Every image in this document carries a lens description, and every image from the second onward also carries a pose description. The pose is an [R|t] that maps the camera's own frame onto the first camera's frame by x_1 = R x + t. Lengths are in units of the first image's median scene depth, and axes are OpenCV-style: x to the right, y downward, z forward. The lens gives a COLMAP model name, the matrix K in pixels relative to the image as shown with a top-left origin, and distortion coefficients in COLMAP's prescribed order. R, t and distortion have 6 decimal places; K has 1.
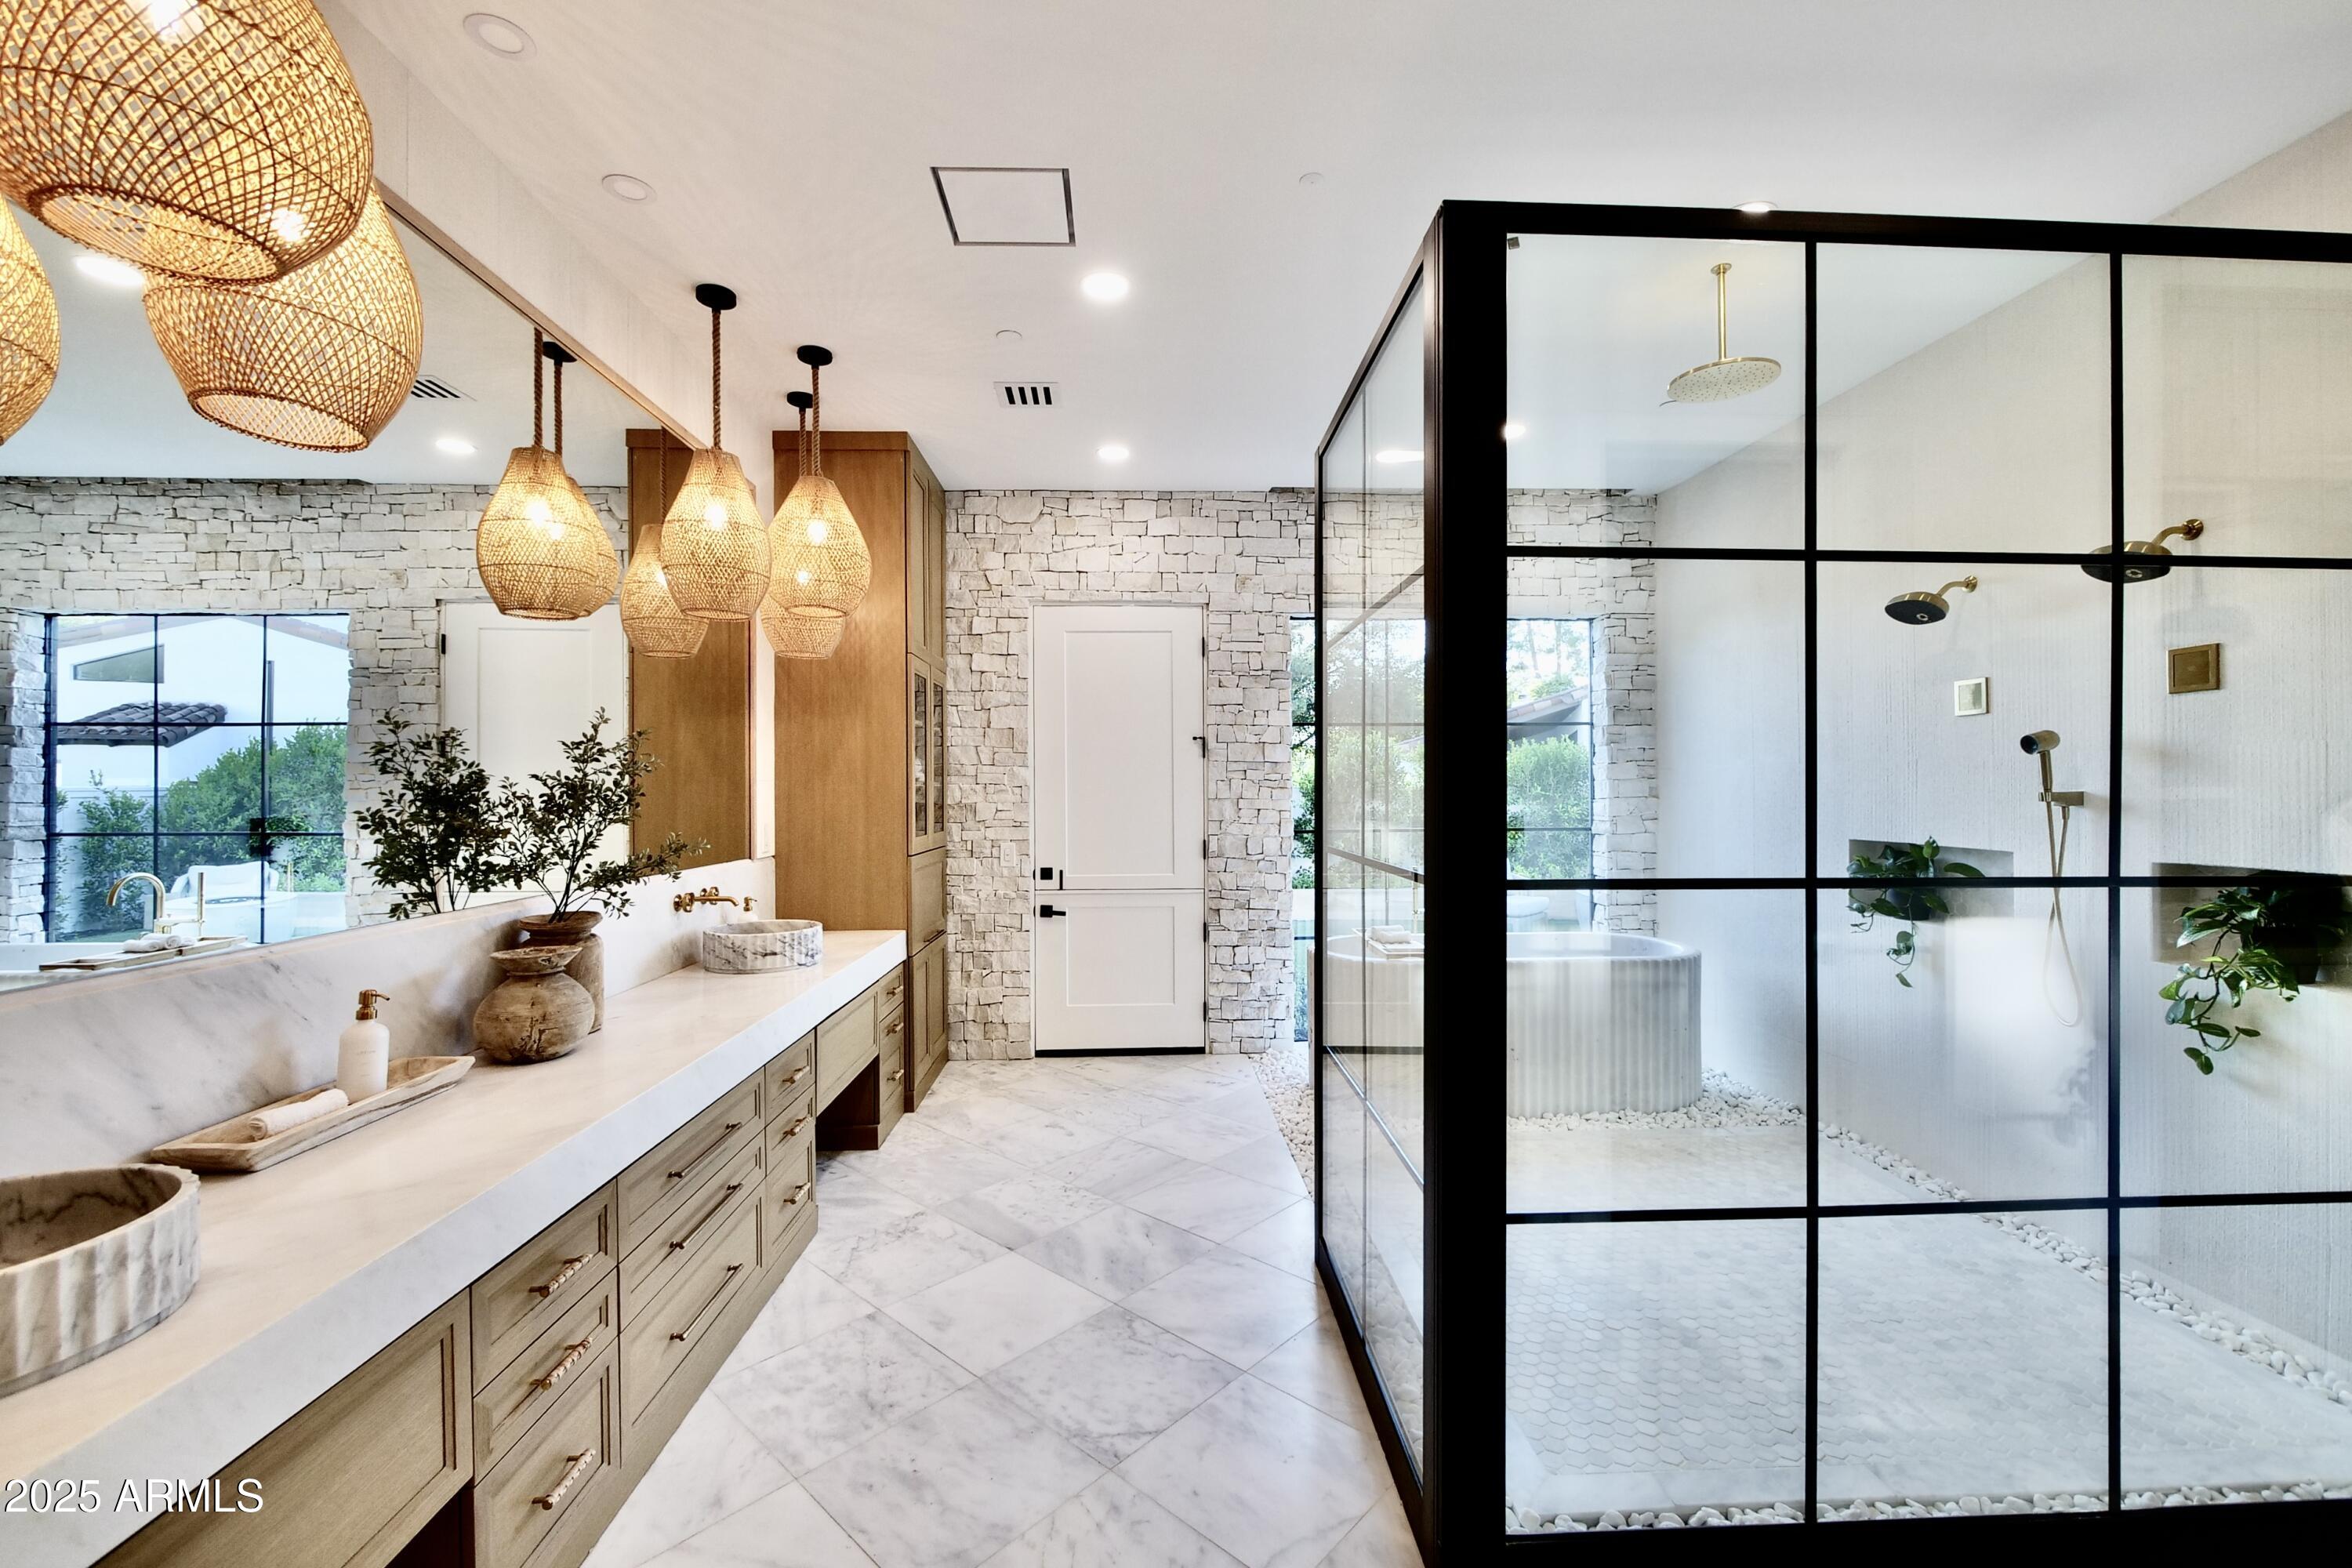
lens RADIAL K [[954.5, 0, 1176.0], [0, 954.5, 784.0], [0, 0, 1]] dist [0.000110, 0.000209]
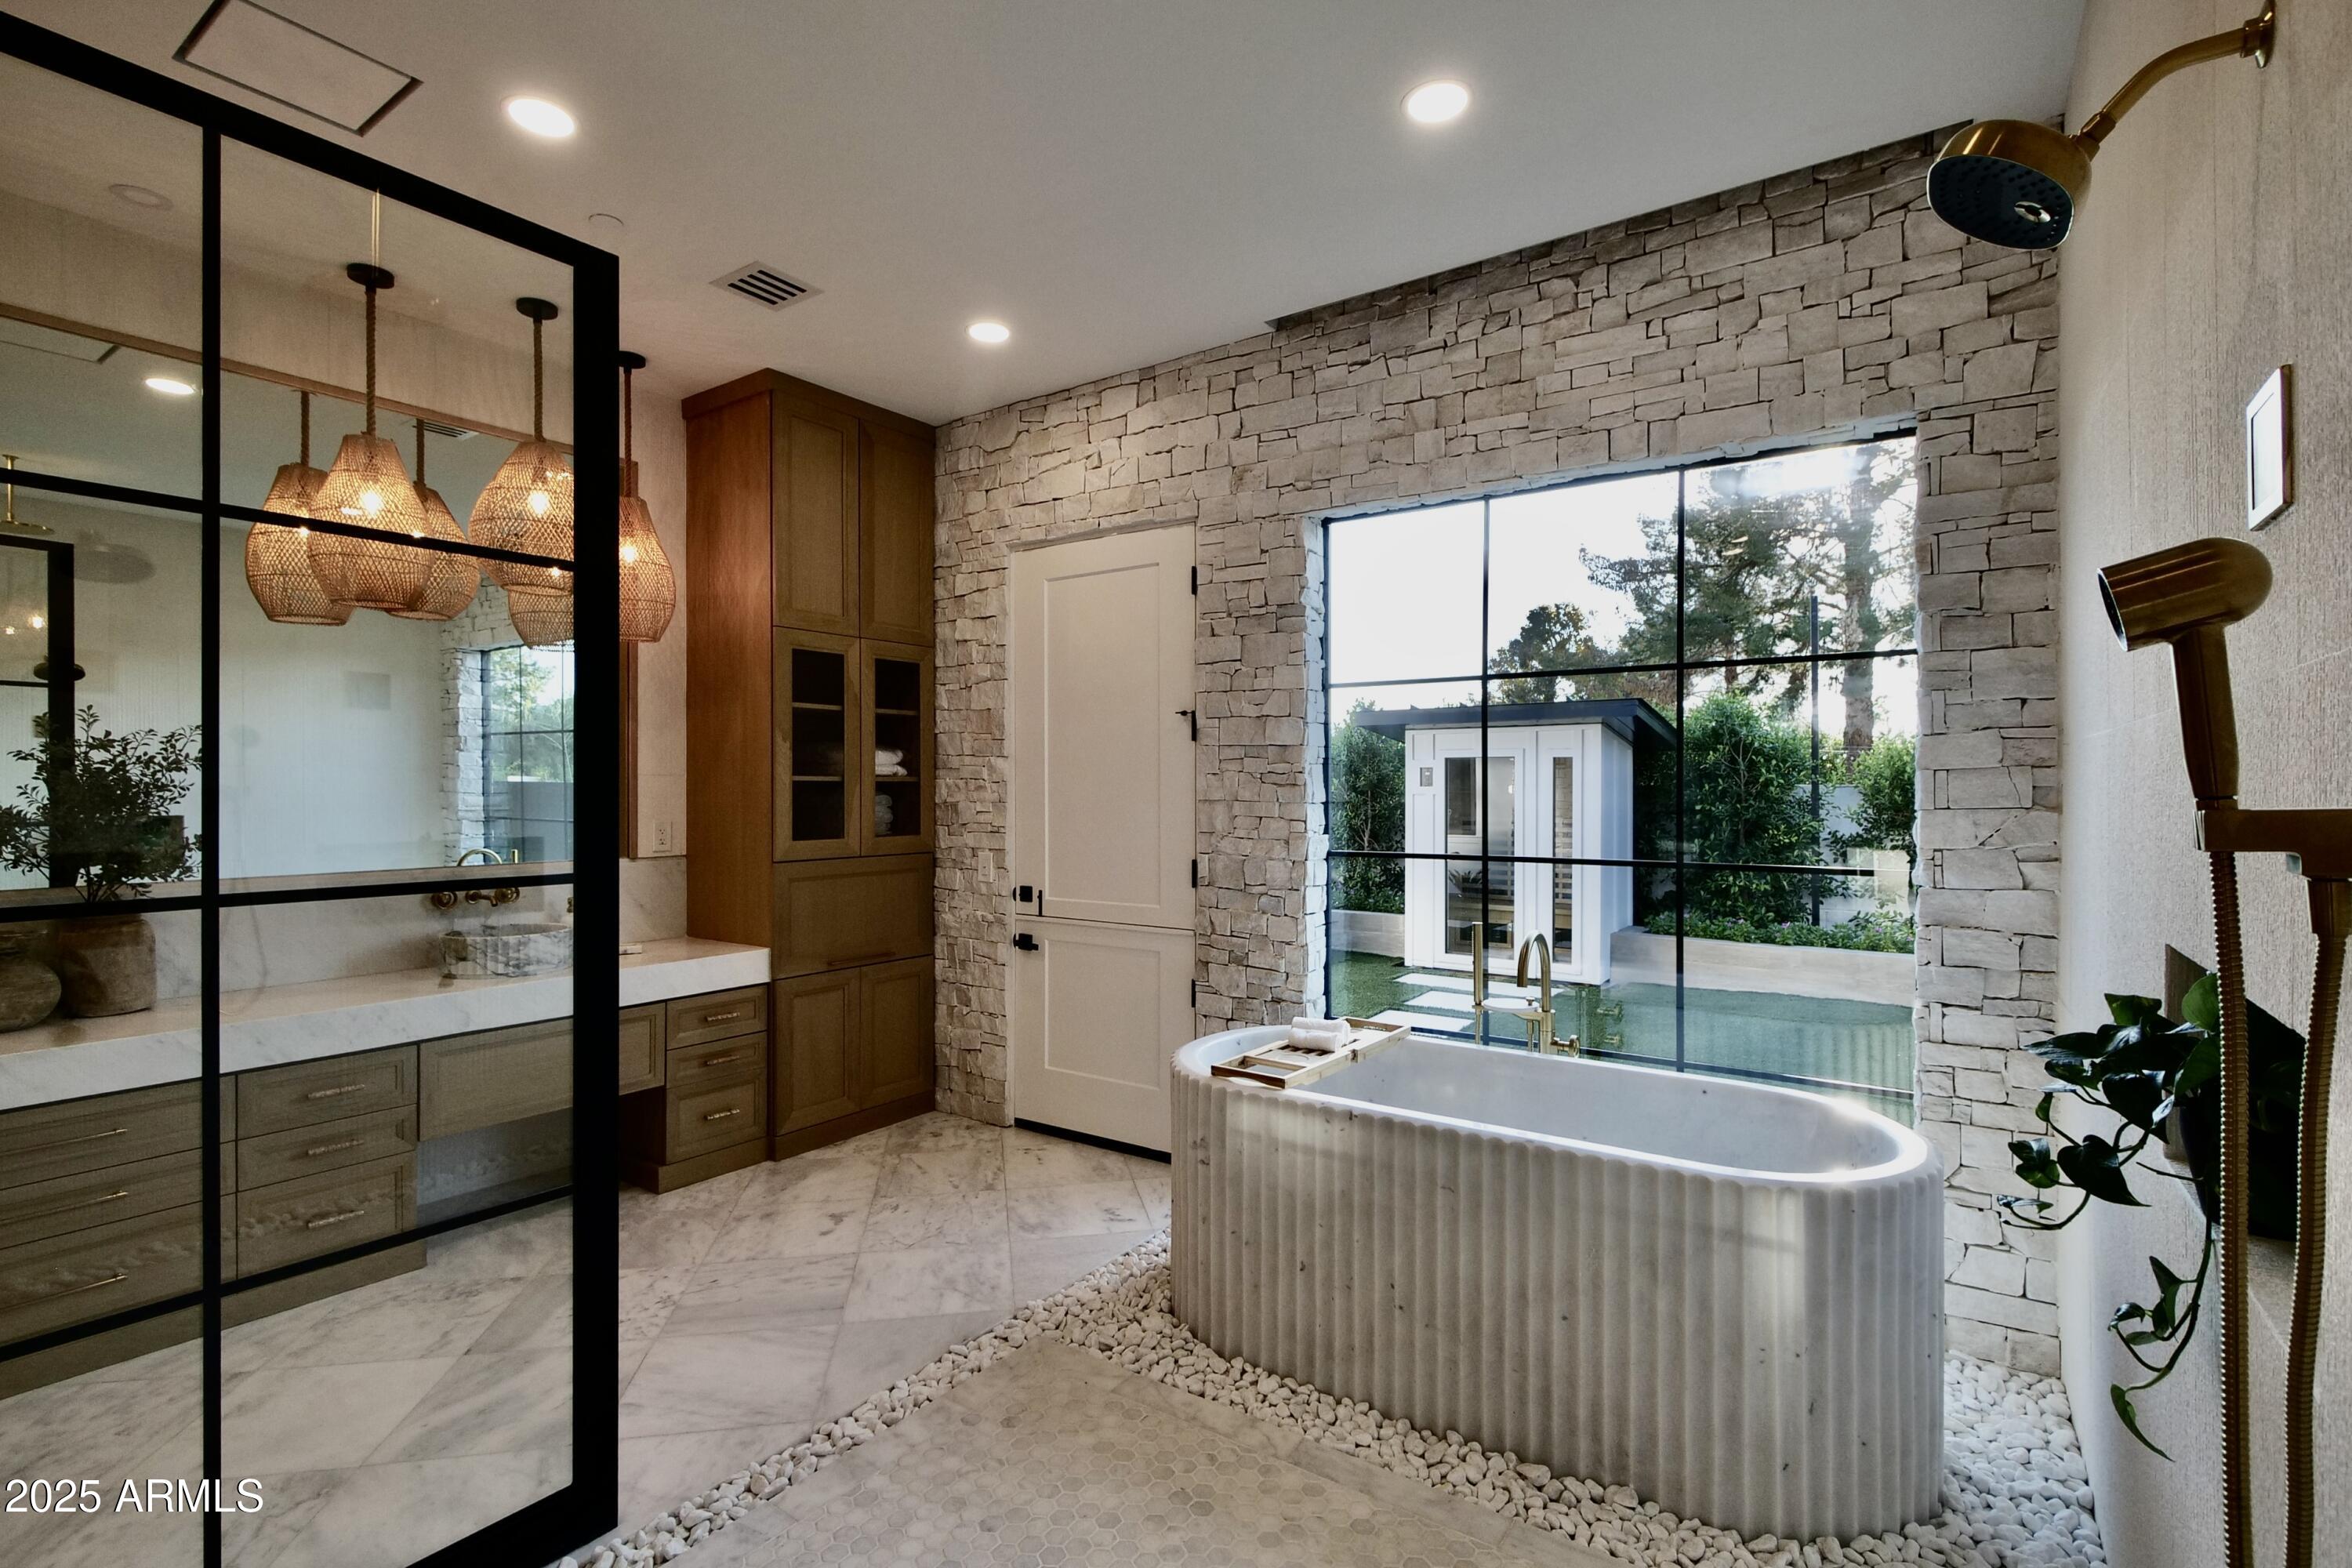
lens RADIAL K [[1093.0, 0, 1176.0], [0, 1093.0, 784.0], [0, 0, 1]] dist [0.003576, -0.000118]
pose [[0.791972, 0.002977, -0.610550, 0.508307], [-0.000514, 0.999991, 0.004209, 0.000410], [0.610557, -0.003020, 0.791966, 0.369958]]
